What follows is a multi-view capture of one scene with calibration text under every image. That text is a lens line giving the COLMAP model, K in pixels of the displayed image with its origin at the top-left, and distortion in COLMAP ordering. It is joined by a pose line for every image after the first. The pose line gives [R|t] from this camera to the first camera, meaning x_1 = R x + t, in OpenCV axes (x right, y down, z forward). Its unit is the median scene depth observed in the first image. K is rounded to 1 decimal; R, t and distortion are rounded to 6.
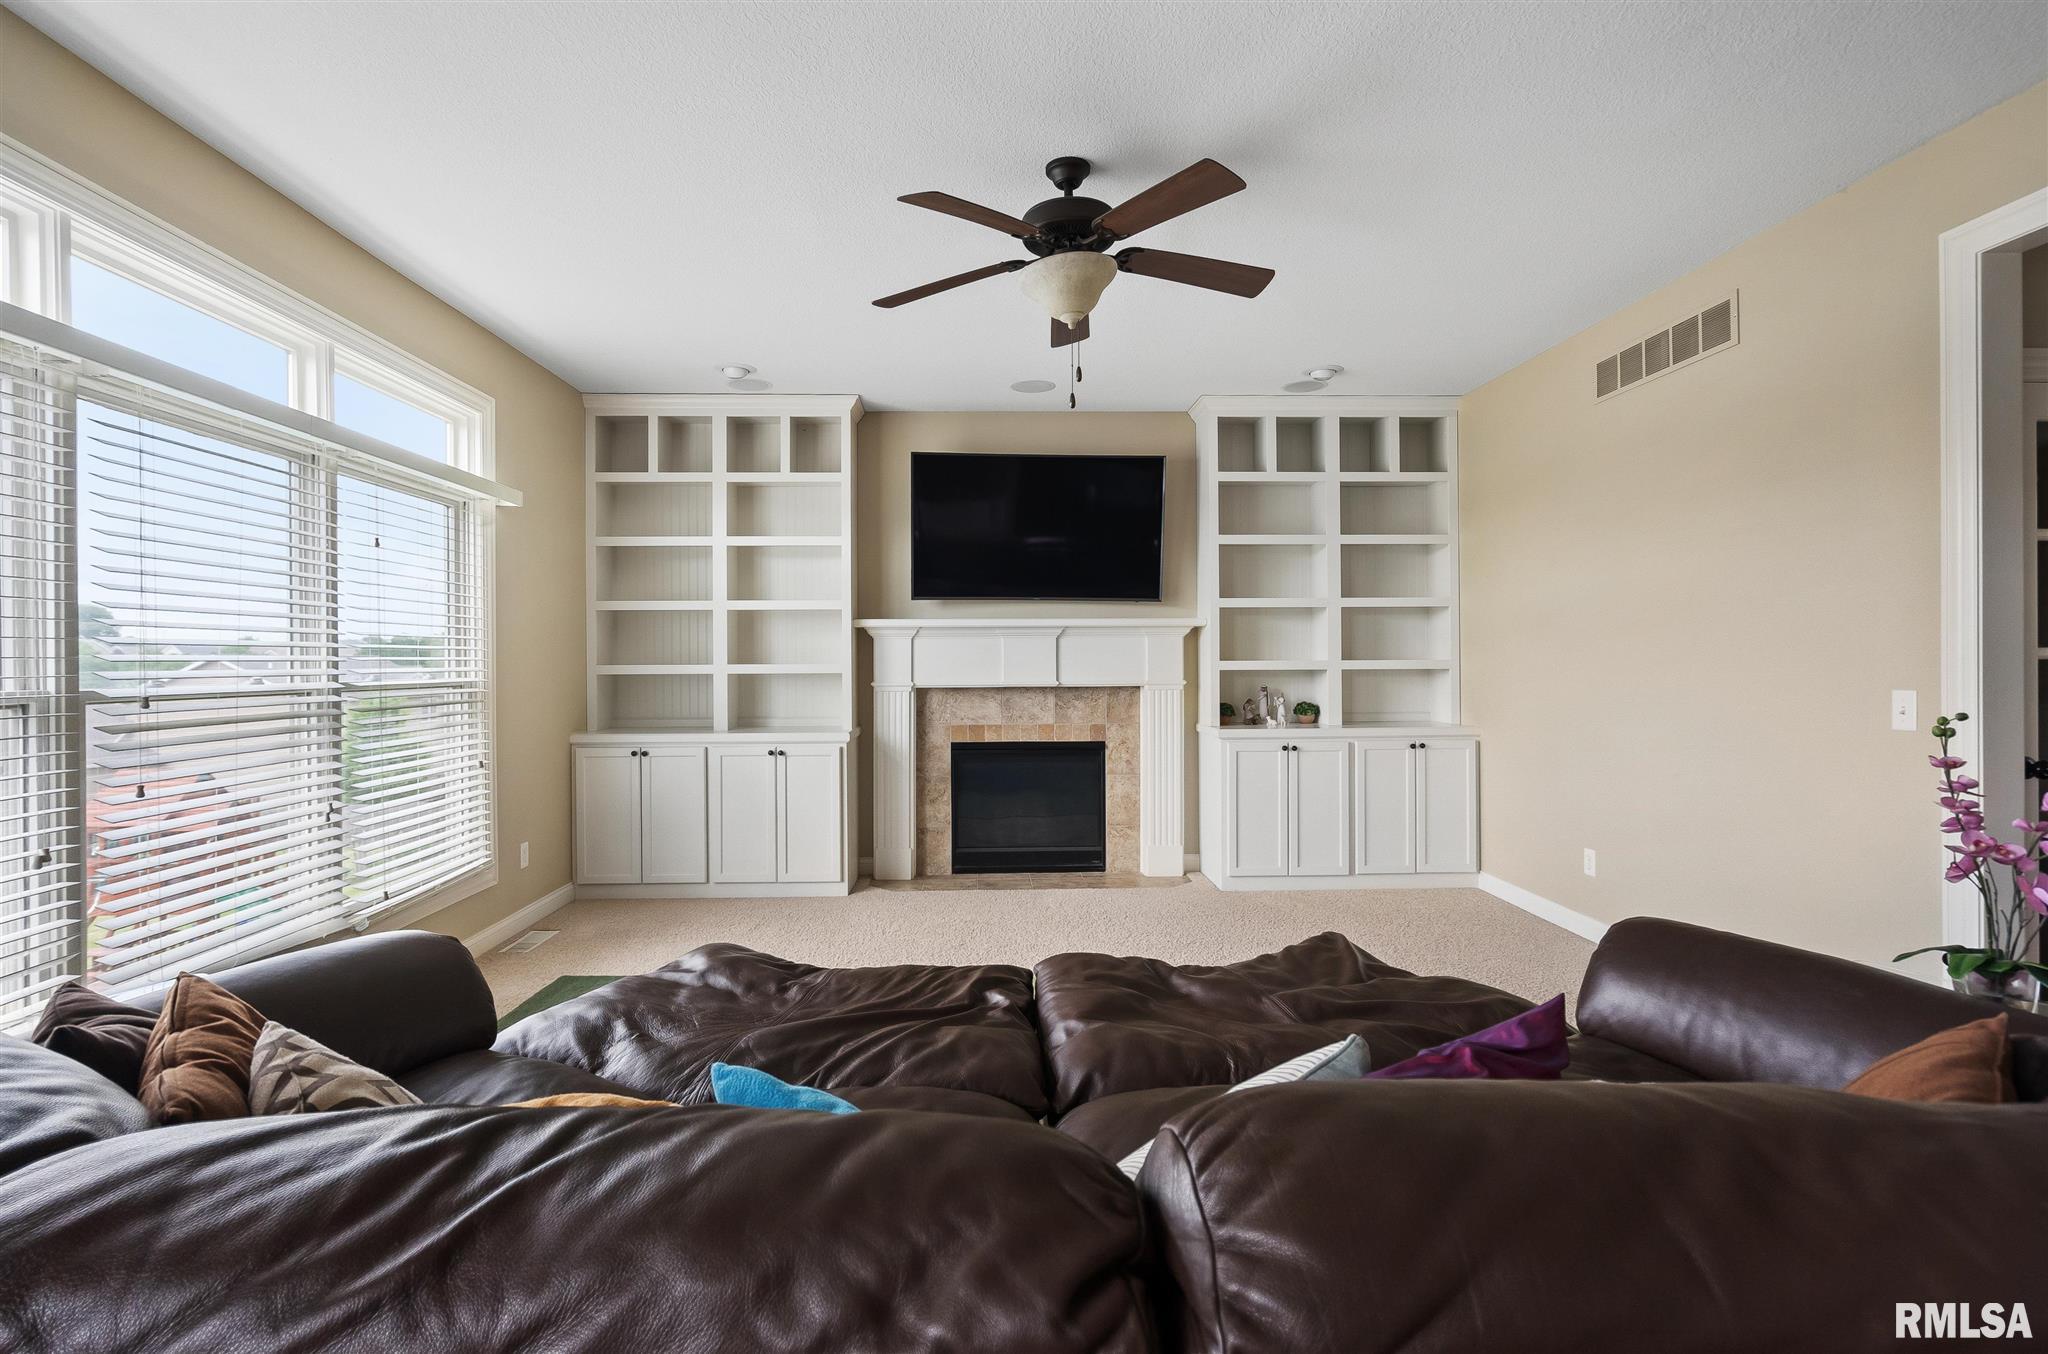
lens RADIAL K [[943.2, 0, 1018.6], [0, 943.2, 662.3], [0, 0, 1]] dist [0.000401, -0.000134]
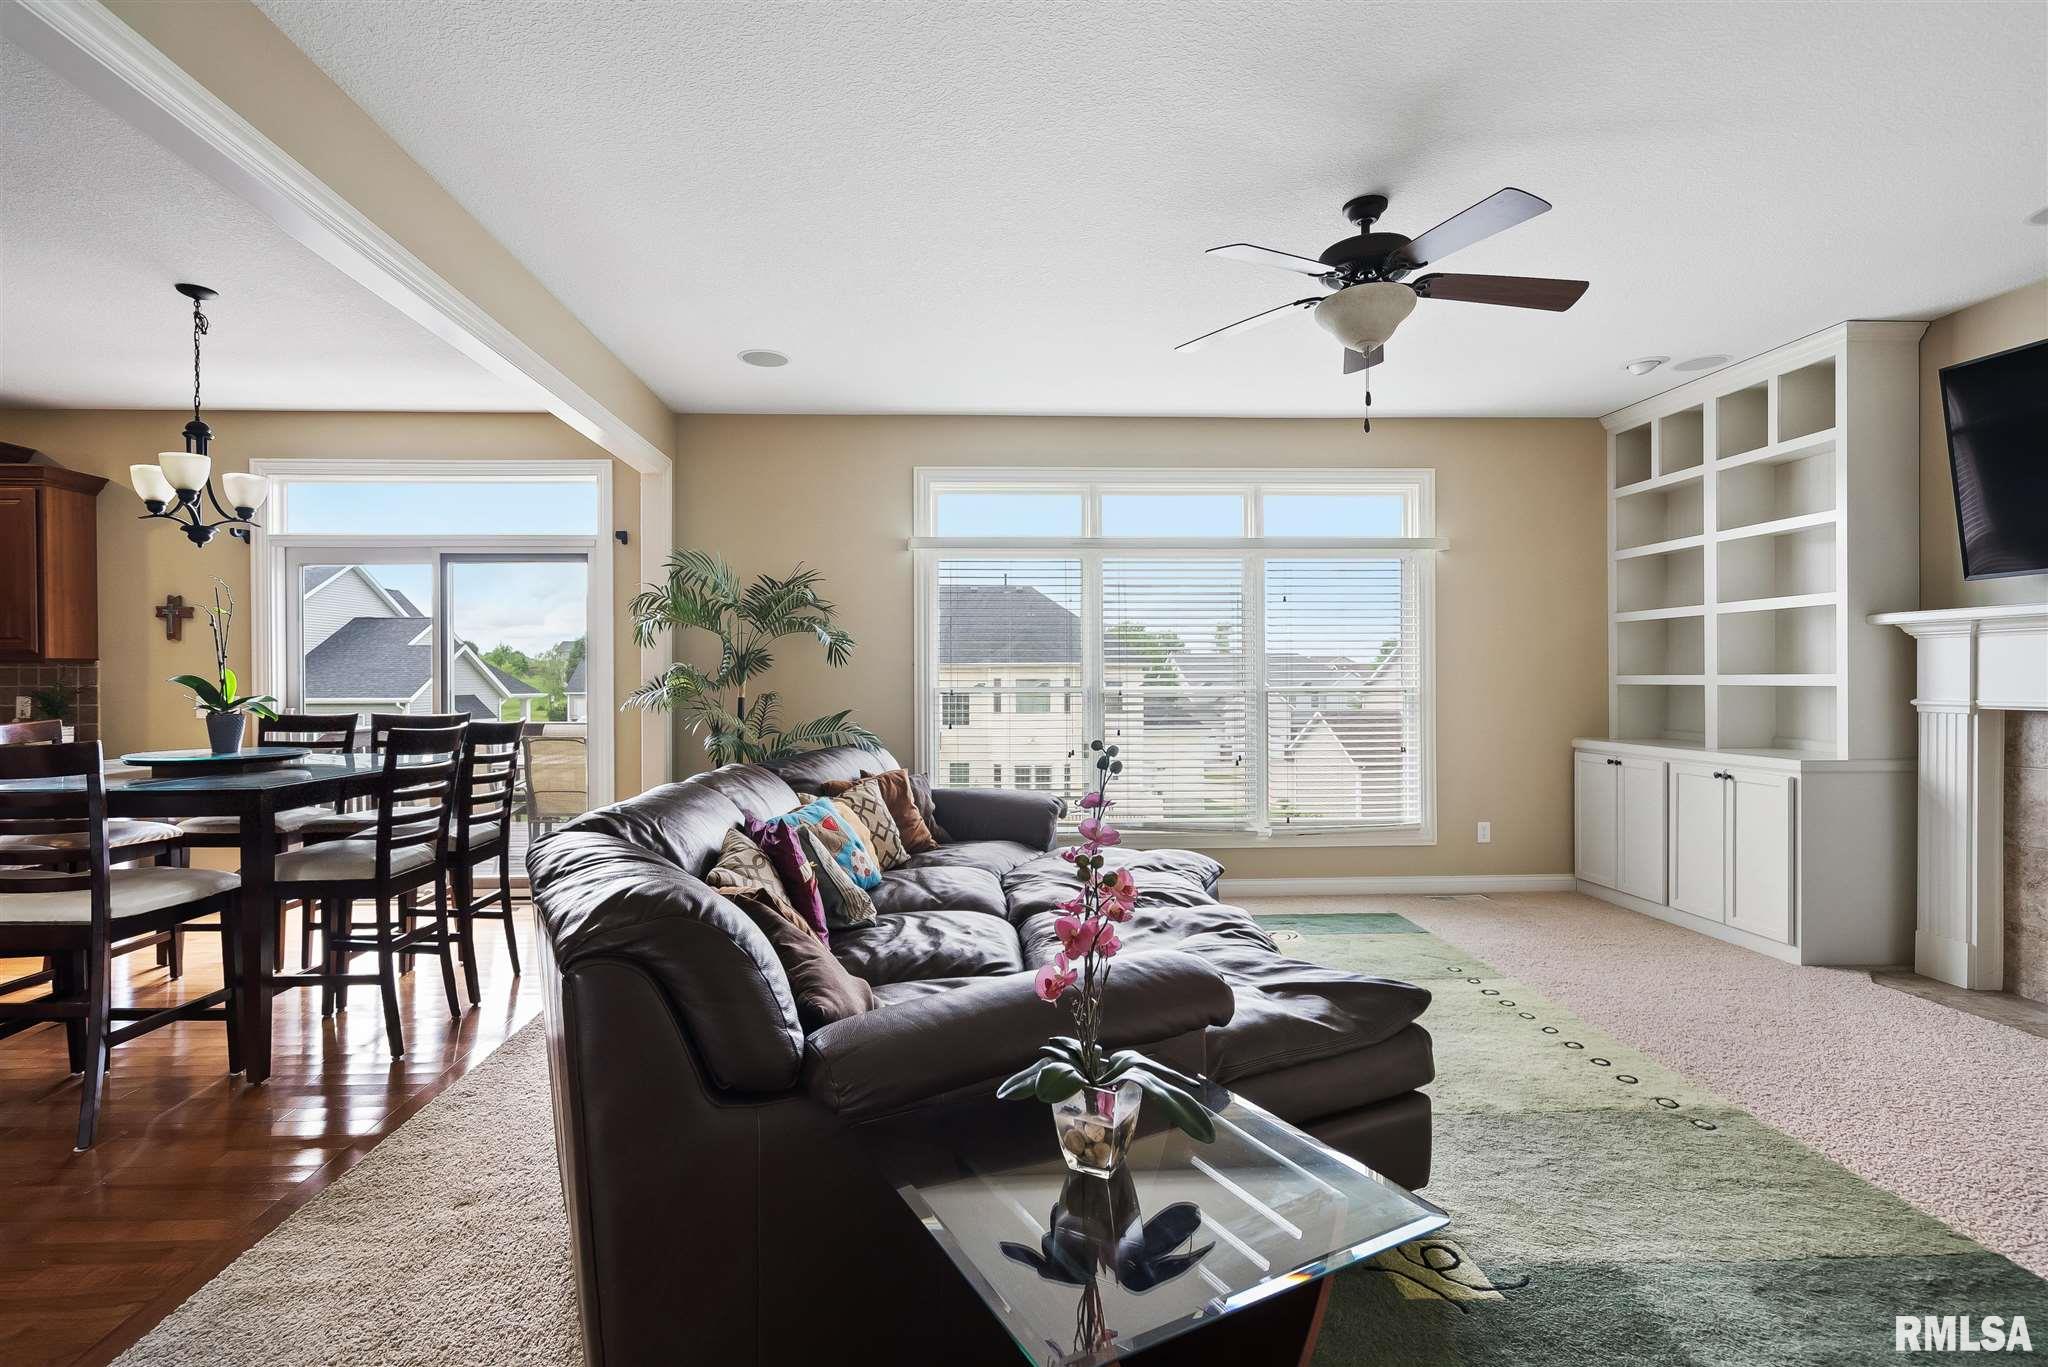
lens RADIAL K [[943.2, 0, 1004.7], [0, 943.2, 679.8], [0, 0, 1]] dist [0.000401, -0.000134]
pose [[0.043538, 0.005271, -0.999038, 0.549962], [0.005239, 0.999971, 0.005504, -0.001425], [0.999038, -0.005474, 0.043509, 0.280314]]
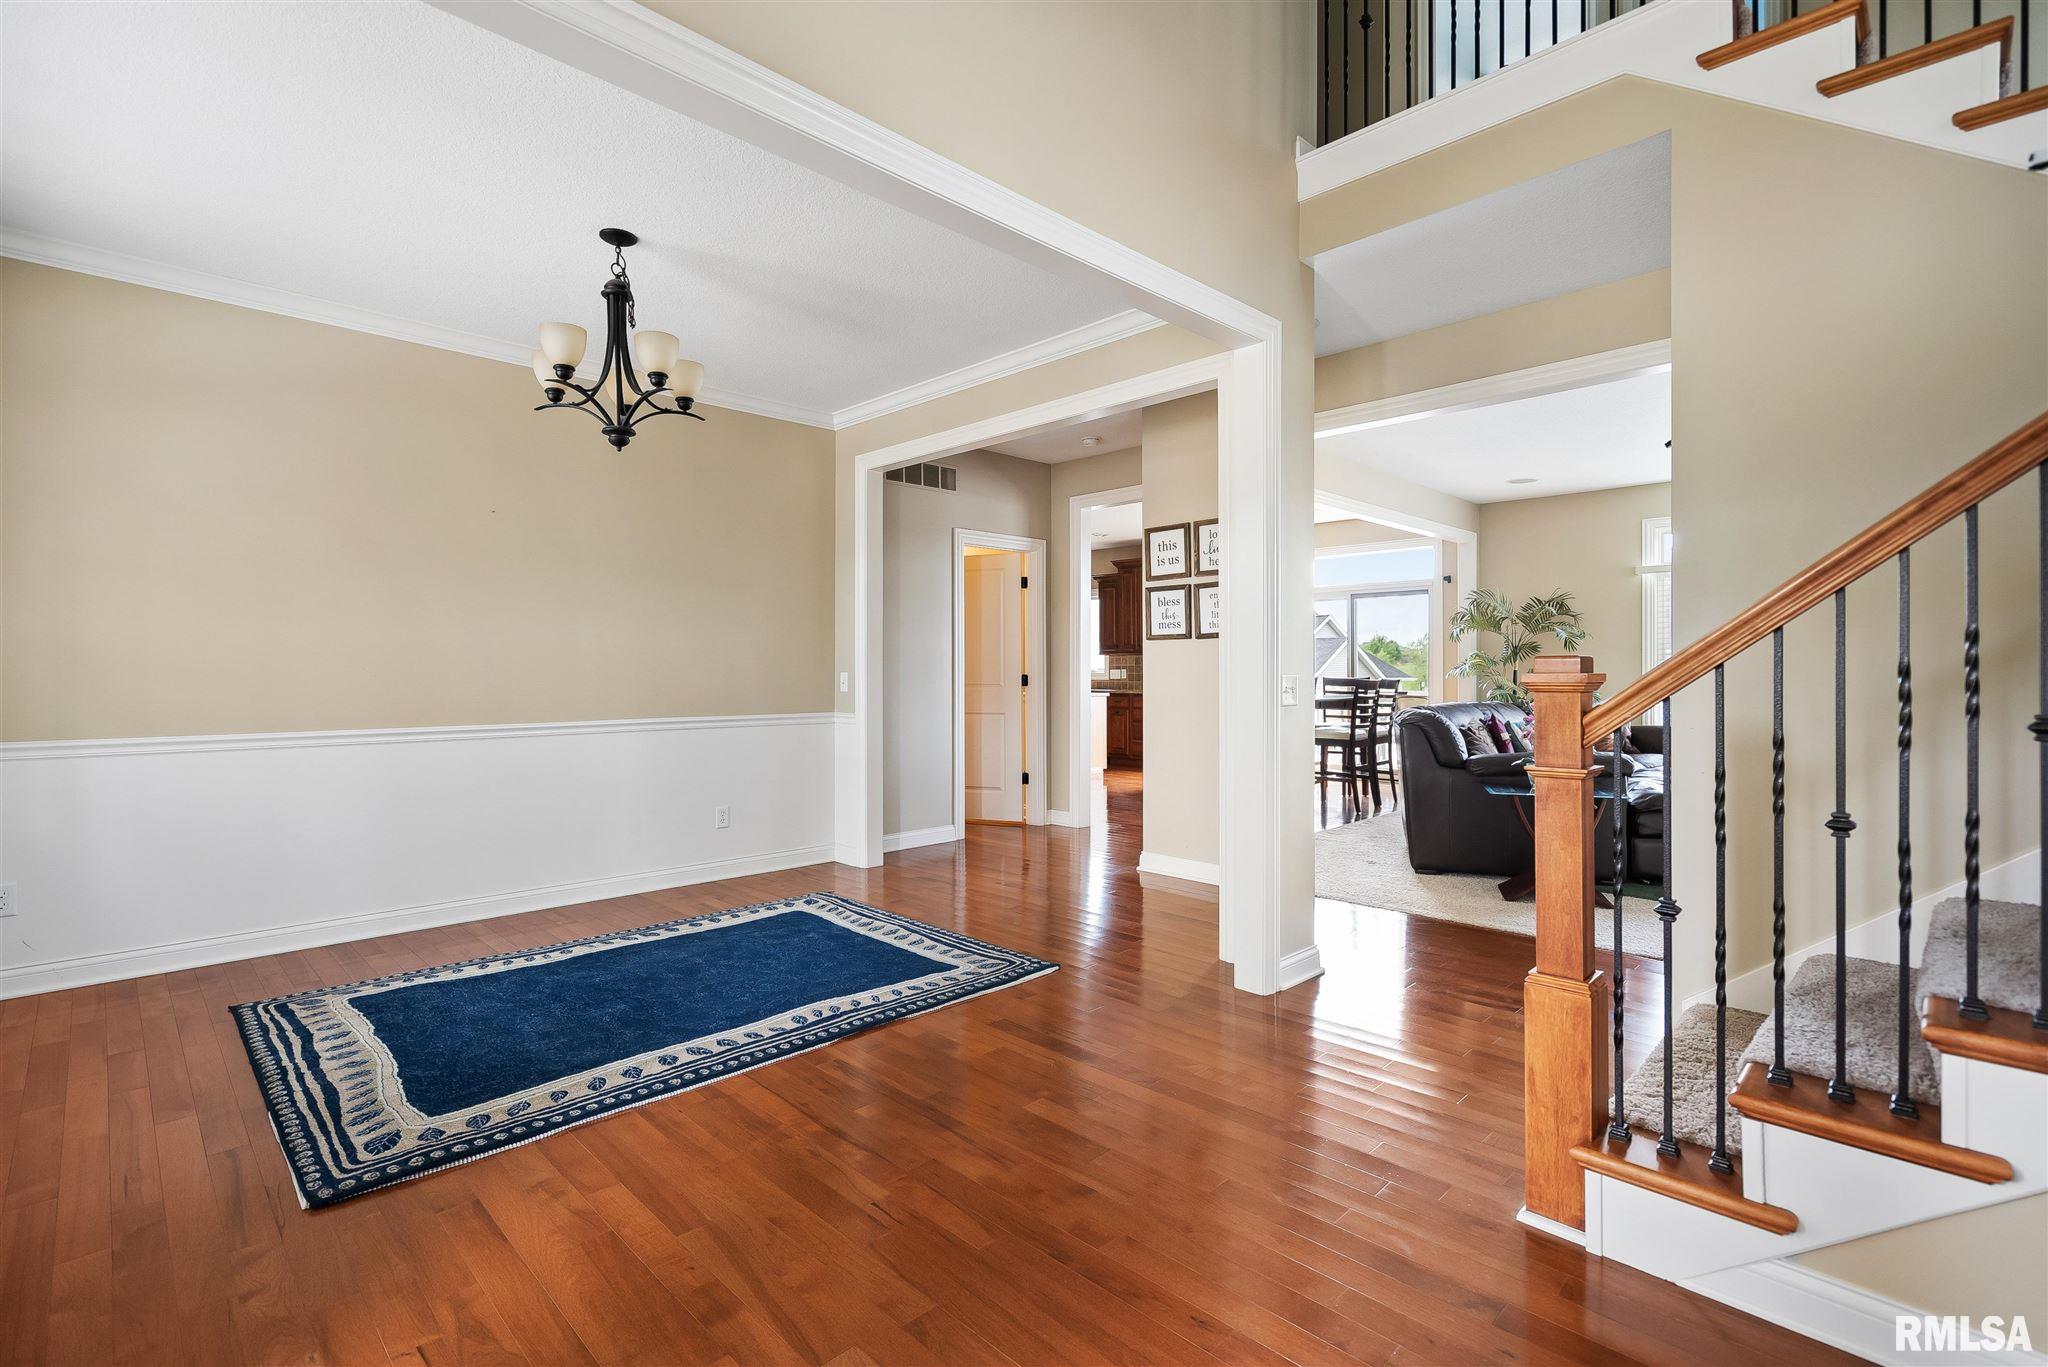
lens RADIAL K [[943.2, 0, 1012.8], [0, 943.2, 665.2], [0, 0, 1]] dist [0.000401, -0.000134]
pose [[-0.727637, 0.002316, -0.685958, 1.149137], [0.004668, 0.999988, -0.001575, 0.007040], [0.685946, -0.004348, -0.727639, 0.558131]]
